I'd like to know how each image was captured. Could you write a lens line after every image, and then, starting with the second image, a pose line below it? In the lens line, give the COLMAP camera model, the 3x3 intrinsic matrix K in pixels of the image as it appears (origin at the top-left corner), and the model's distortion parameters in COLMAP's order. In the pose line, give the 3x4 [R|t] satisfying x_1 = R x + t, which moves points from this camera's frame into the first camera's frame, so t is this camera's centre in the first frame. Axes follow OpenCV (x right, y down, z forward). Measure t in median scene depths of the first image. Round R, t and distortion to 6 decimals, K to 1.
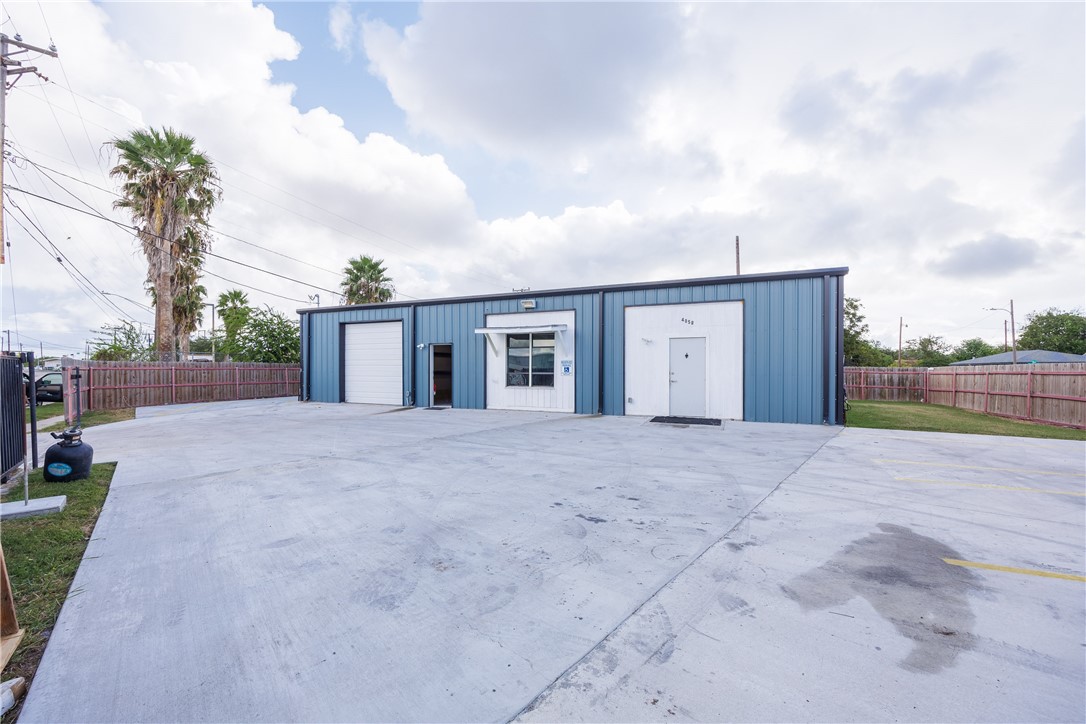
lens RADIAL K [[431.3, 0, 543.0], [0, 431.3, 362.0], [0, 0, 1]] dist [0.006801, -0.000798]
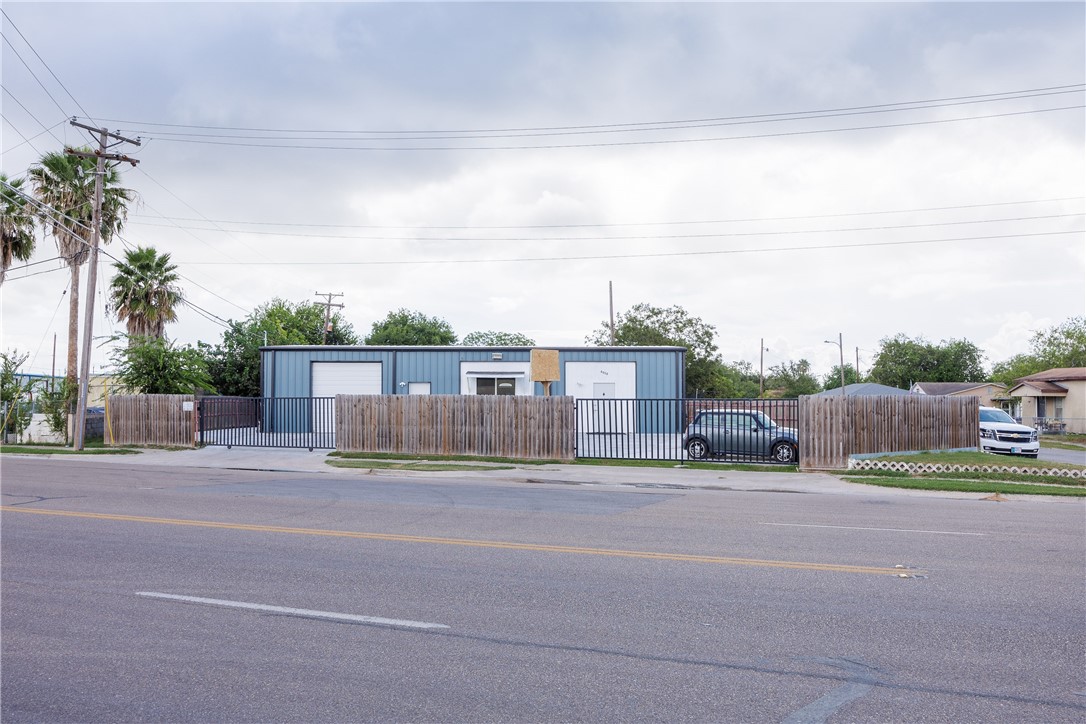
lens RADIAL K [[902.2, 0, 543.4], [0, 902.2, 382.6], [0, 0, 1]] dist [-0.008705, -0.004556]
pose [[0.913596, 0.010588, 0.406486, -0.860737], [-0.008875, 0.999942, -0.006101, -0.025534], [-0.406527, 0.001966, 0.913637, -1.373432]]
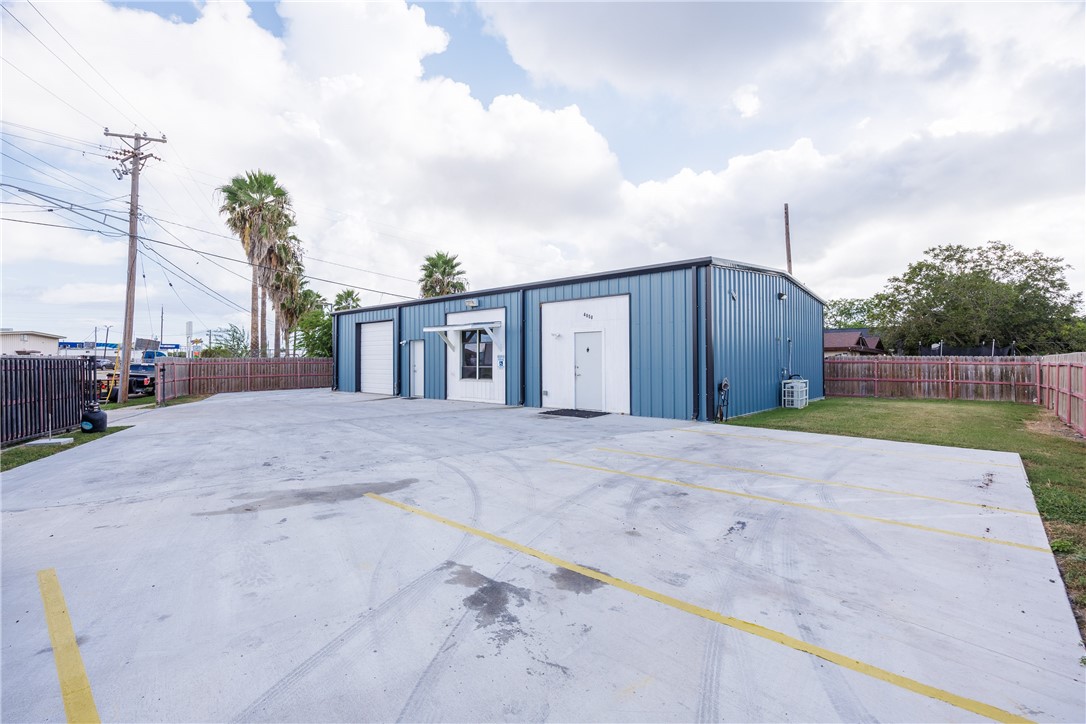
lens RADIAL K [[497.2, 0, 539.9], [0, 497.2, 349.1], [0, 0, 1]] dist [0.019420, -0.011611]
pose [[0.942846, -0.013935, -0.332937, 0.430613], [0.013552, 0.999902, -0.003474, -0.009353], [0.332953, -0.001236, 0.942943, -0.097054]]
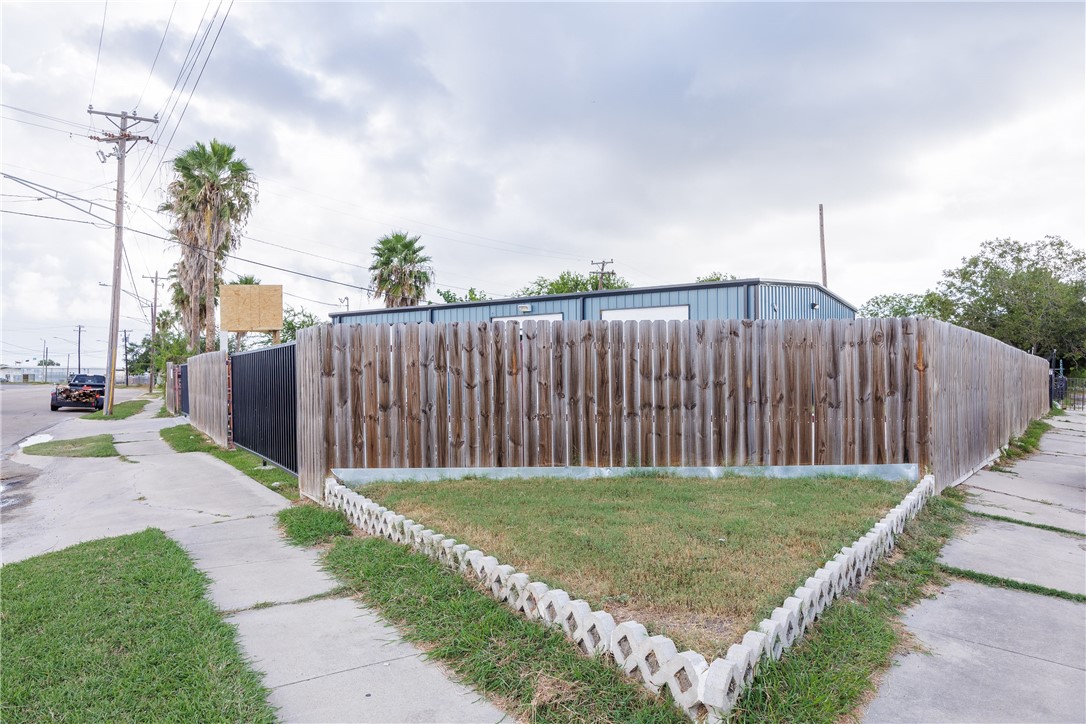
lens RADIAL K [[789.9, 0, 546.2], [0, 789.9, 360.9], [0, 0, 1]] dist [-0.007077, -0.001282]
pose [[0.974969, -0.012348, -0.221998, 0.369676], [0.011635, 0.999922, -0.004517, 0.007411], [0.222037, 0.001821, 0.975037, -0.756527]]
